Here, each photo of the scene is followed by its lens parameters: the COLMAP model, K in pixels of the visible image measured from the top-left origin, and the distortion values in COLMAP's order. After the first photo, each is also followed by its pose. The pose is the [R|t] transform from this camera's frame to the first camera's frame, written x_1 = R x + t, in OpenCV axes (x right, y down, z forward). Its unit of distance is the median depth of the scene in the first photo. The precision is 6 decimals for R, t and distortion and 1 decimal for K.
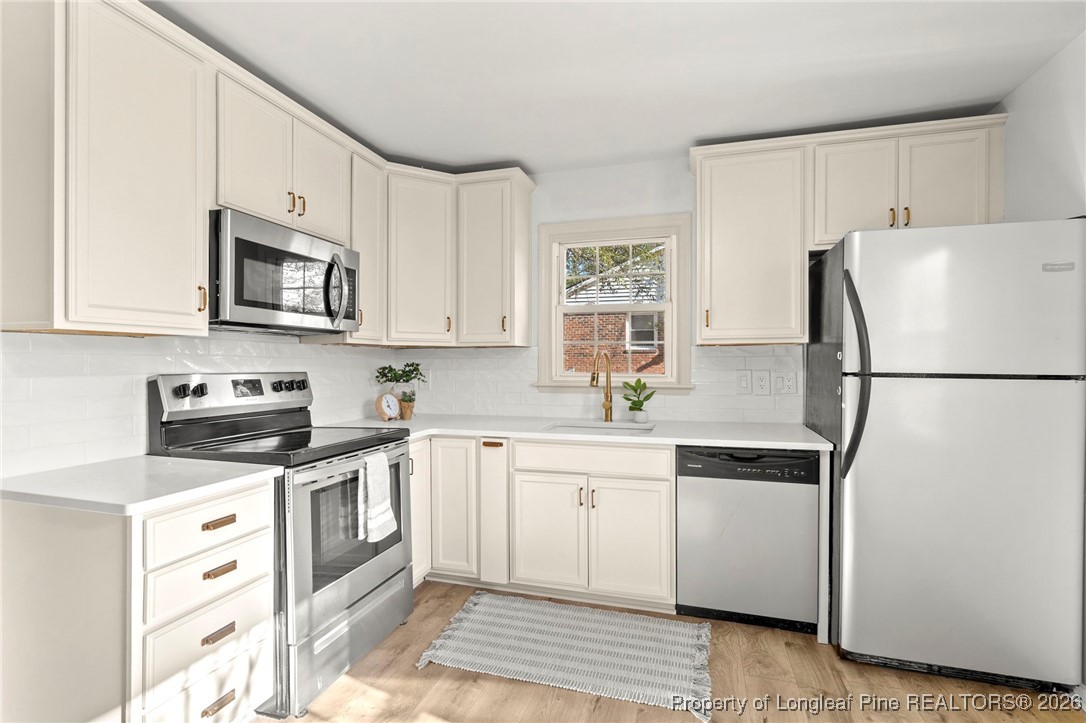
lens RADIAL K [[510.7, 0, 546.7], [0, 510.7, 362.2], [0, 0, 1]] dist [0.002189, 0.000187]
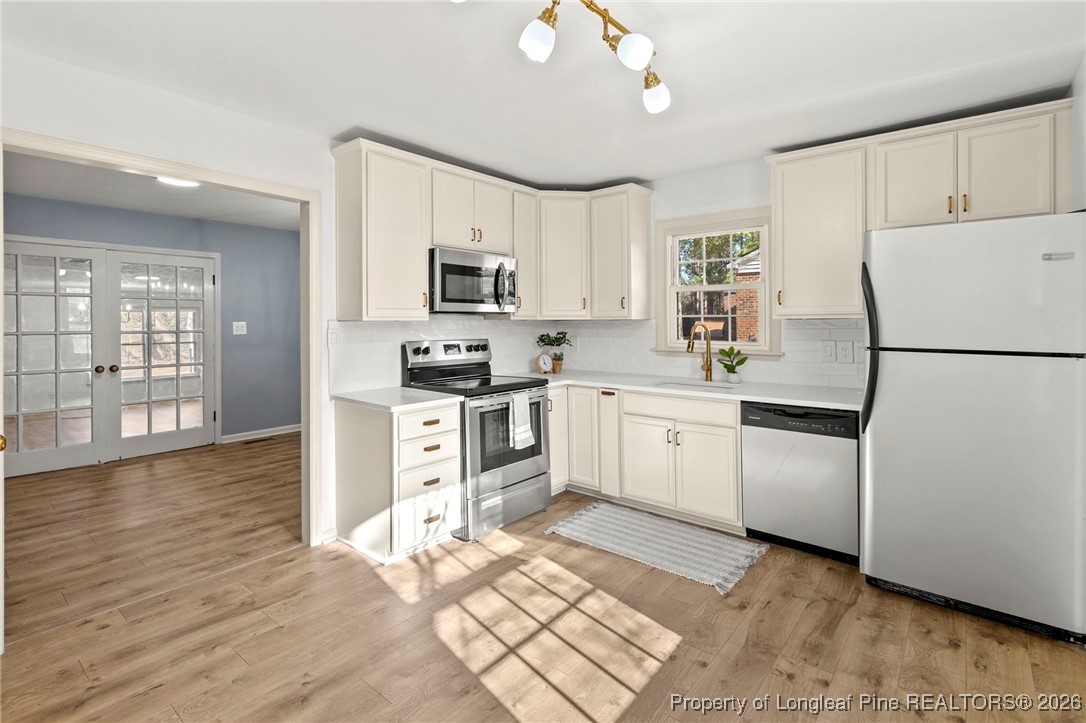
lens RADIAL K [[512.1, 0, 542.8], [0, 512.1, 325.4], [0, 0, 1]] dist [0.001009, 0.000471]
pose [[0.918240, 0.000002, -0.396023, 0.292979], [0.003609, 0.999958, 0.008372, -0.034727], [0.396007, -0.009117, 0.918202, -0.341975]]
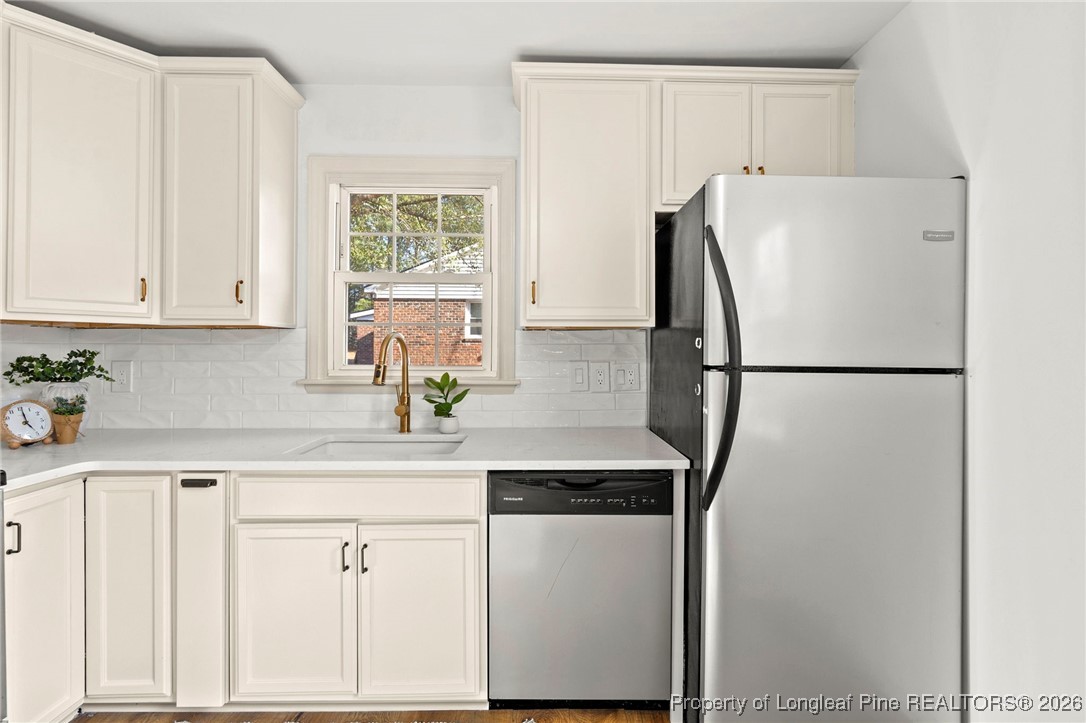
lens RADIAL K [[506.0, 0, 549.7], [0, 506.0, 341.7], [0, 0, 1]] dist [0.001976, 0.000575]
pose [[0.952262, 0.009012, 0.305148, 0.116736], [-0.003279, 0.999808, -0.019297, 0.000623], [-0.305263, 0.017375, 0.952109, 0.302553]]
